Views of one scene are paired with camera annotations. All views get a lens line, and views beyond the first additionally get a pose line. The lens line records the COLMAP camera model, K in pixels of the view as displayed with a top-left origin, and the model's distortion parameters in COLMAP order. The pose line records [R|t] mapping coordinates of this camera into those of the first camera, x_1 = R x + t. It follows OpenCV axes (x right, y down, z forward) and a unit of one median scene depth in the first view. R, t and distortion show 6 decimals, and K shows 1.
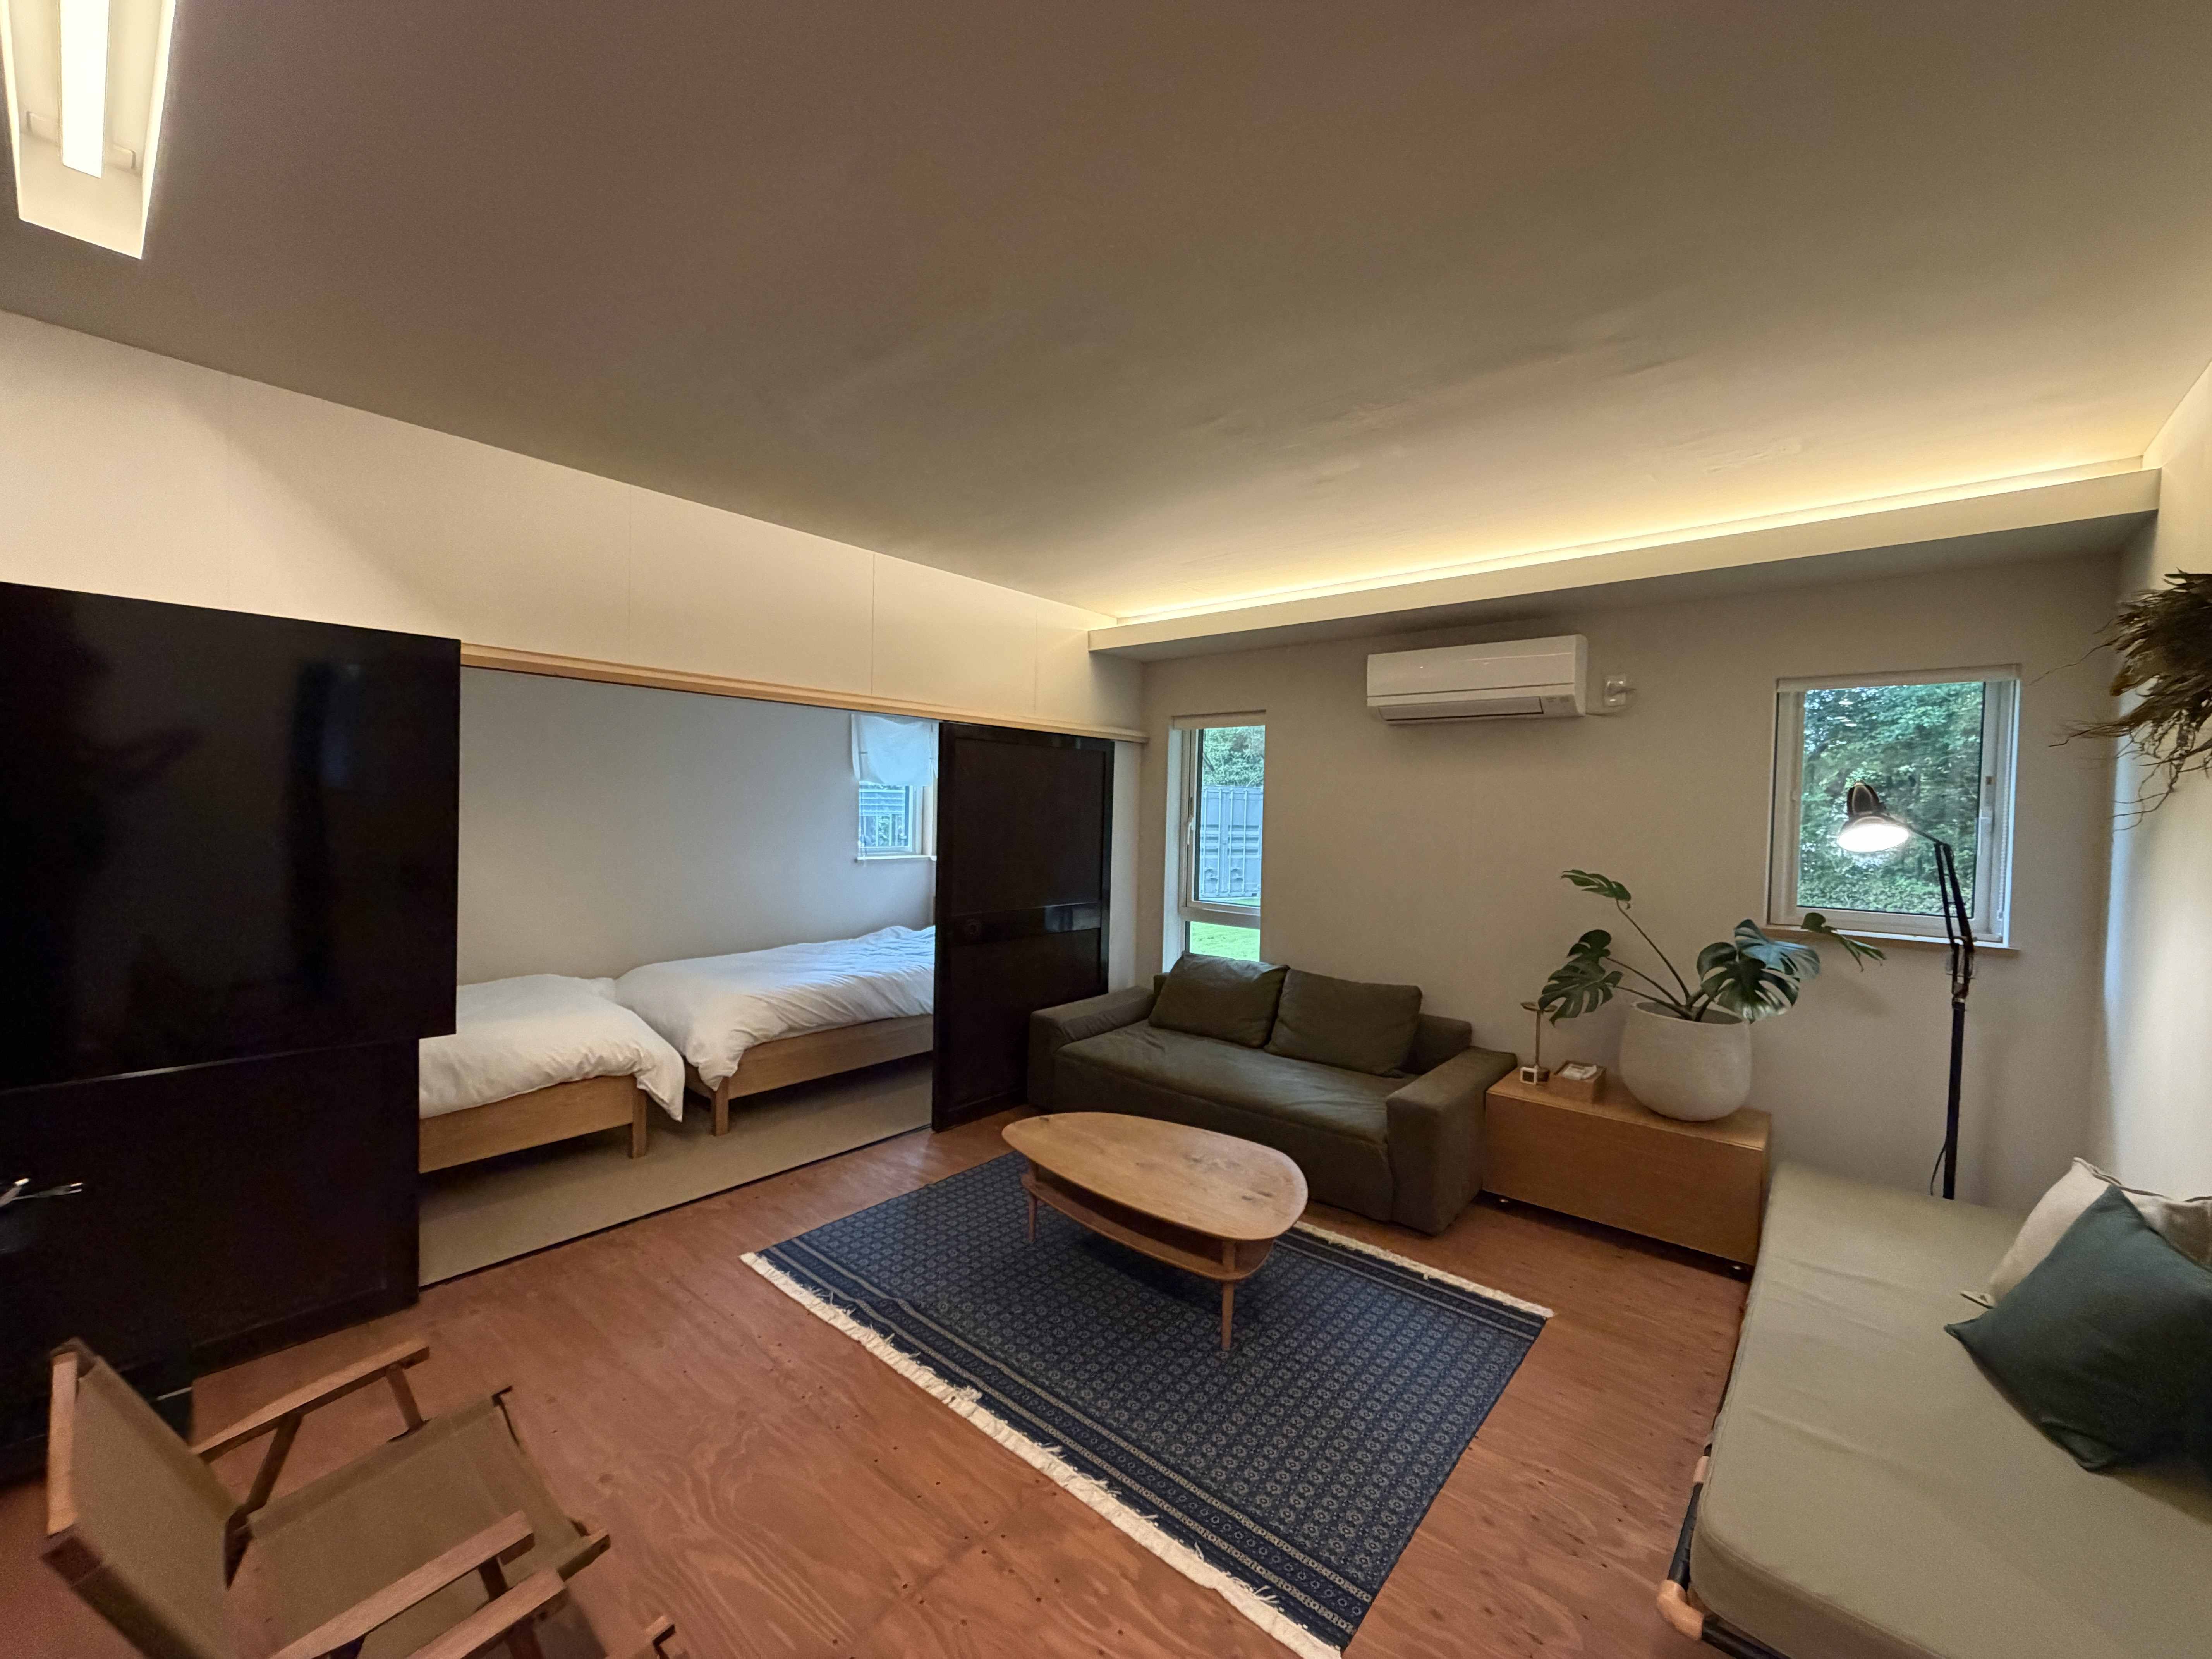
lens RADIAL K [[879.5, 0, 1106.0], [0, 879.5, 829.5], [0, 0, 1]] dist [-0.000254, 0.000025]
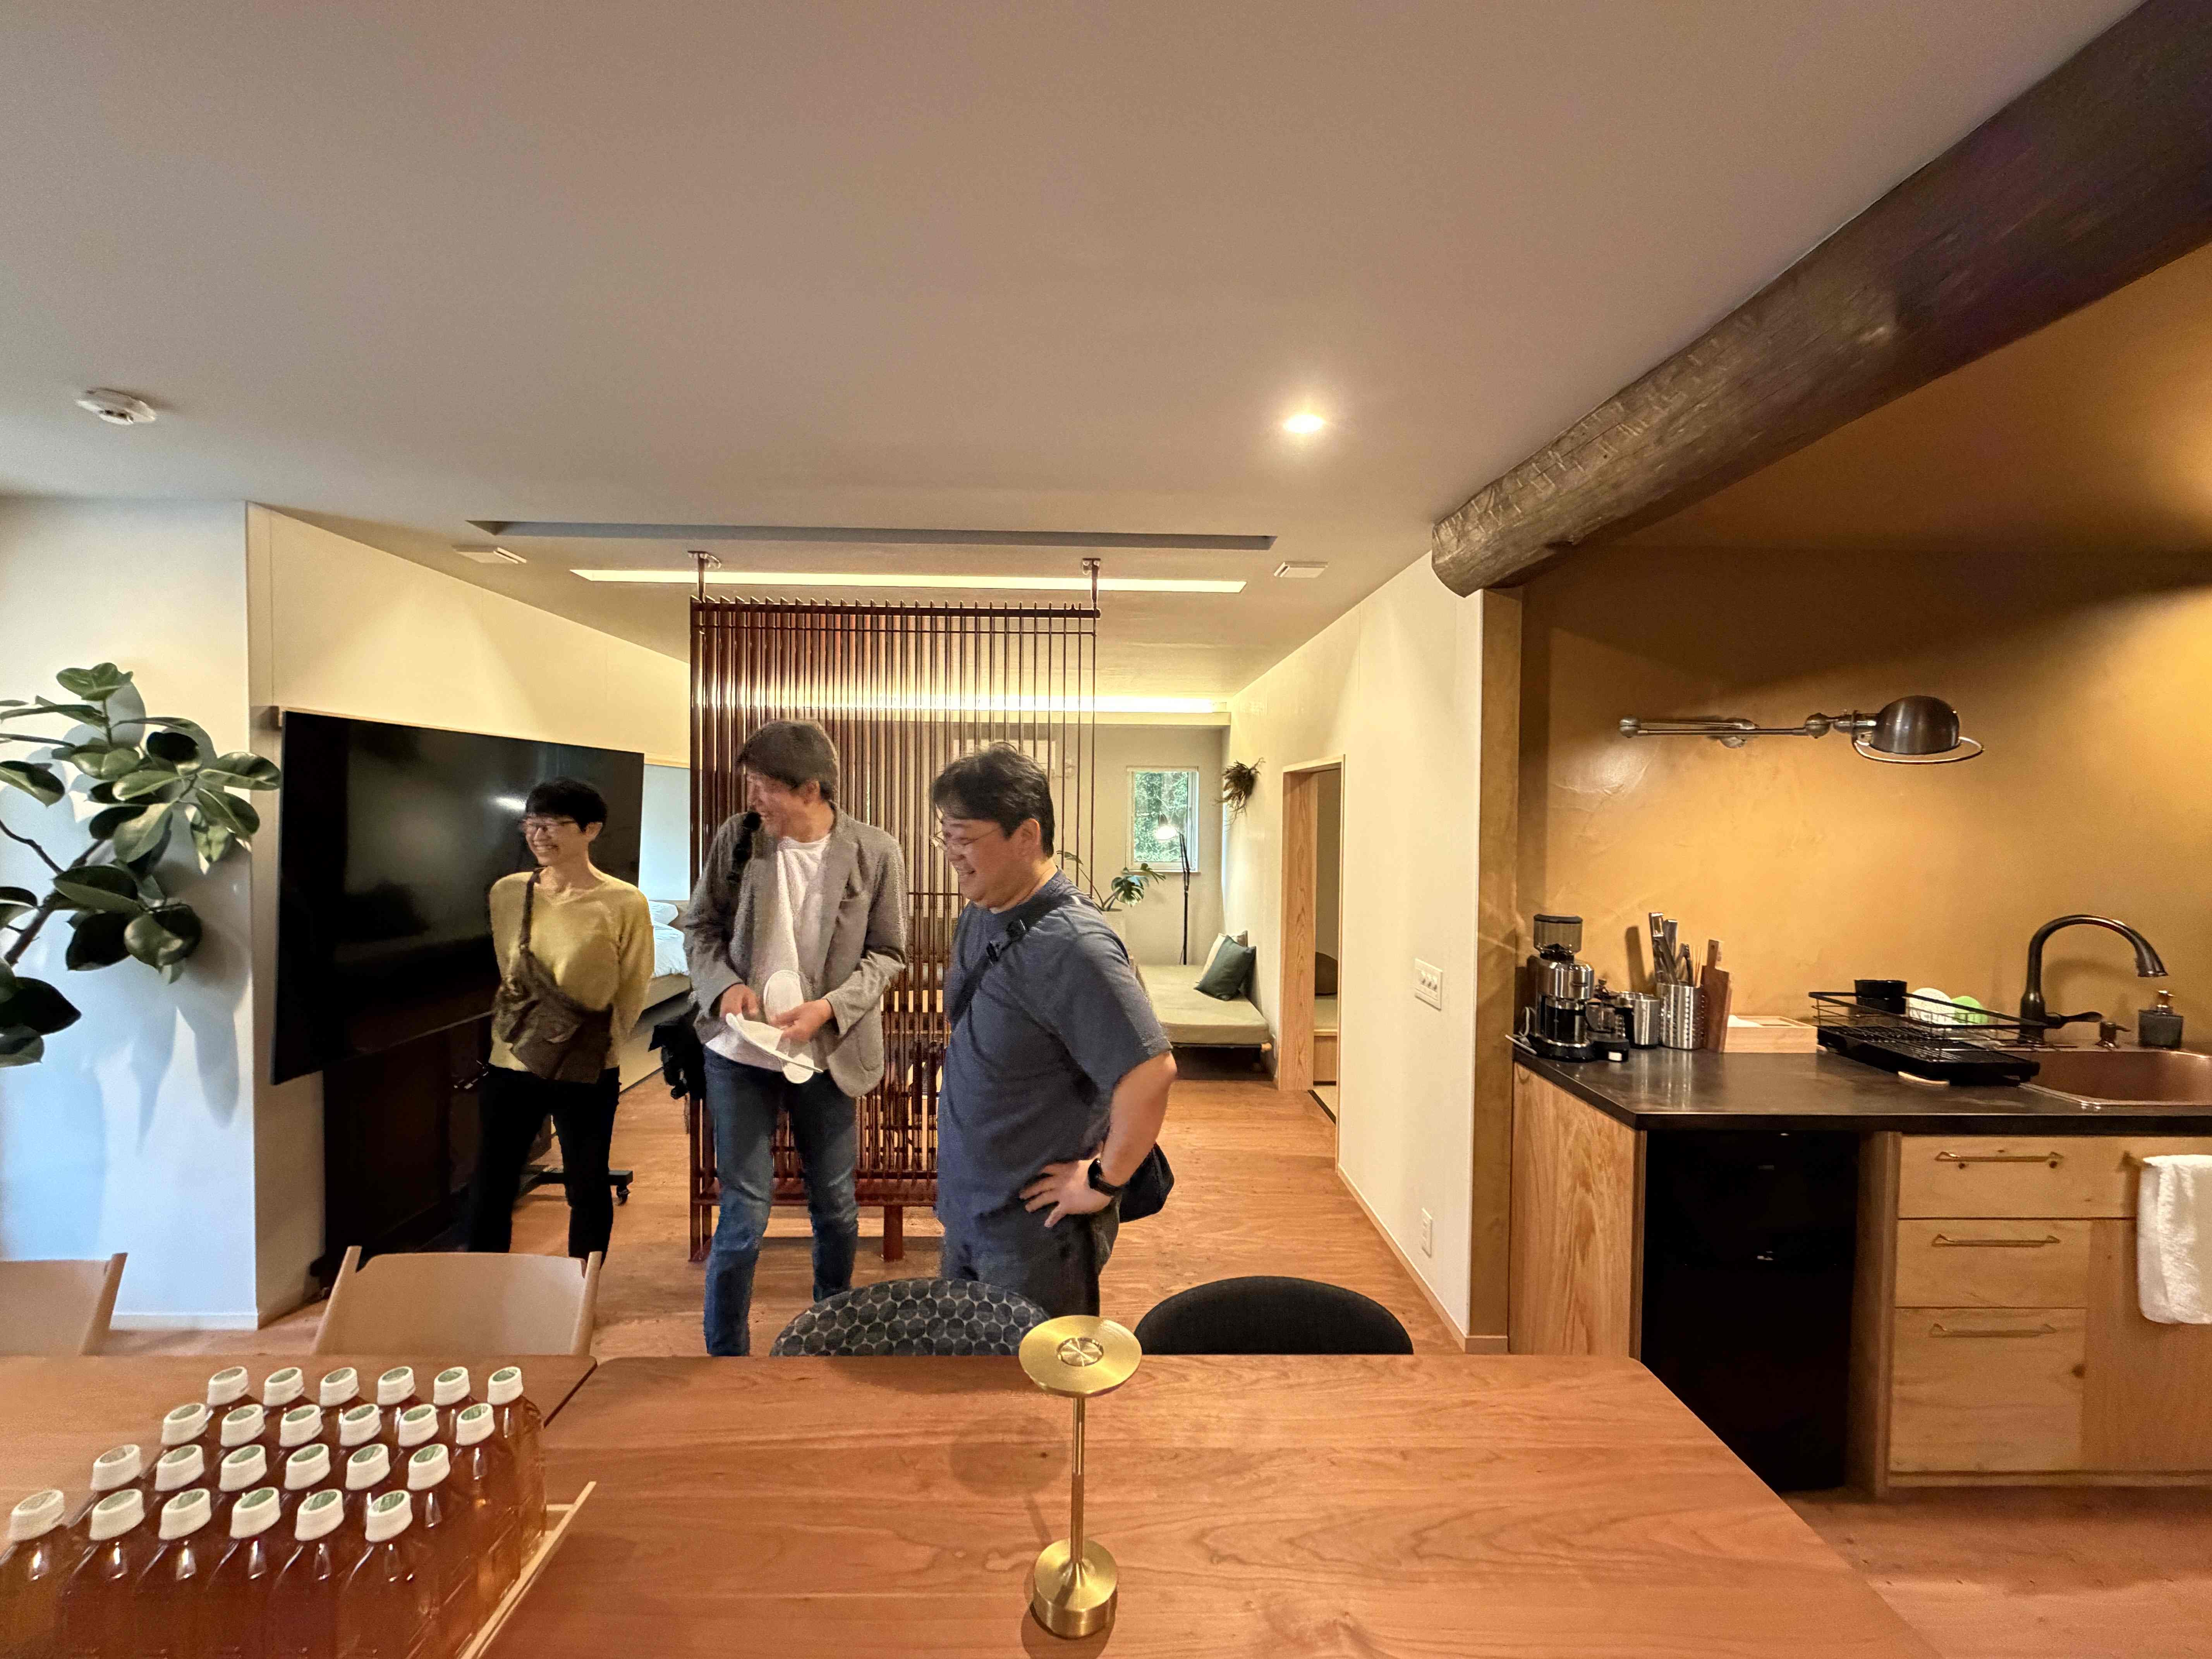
lens RADIAL K [[879.5, 0, 1106.0], [0, 879.5, 829.5], [0, 0, 1]] dist [-0.000254, 0.000025]
pose [[0.750560, -0.029794, 0.660130, -1.037980], [0.027011, 0.999531, 0.014402, -0.043774], [-0.660250, 0.007021, 0.751013, -0.904306]]
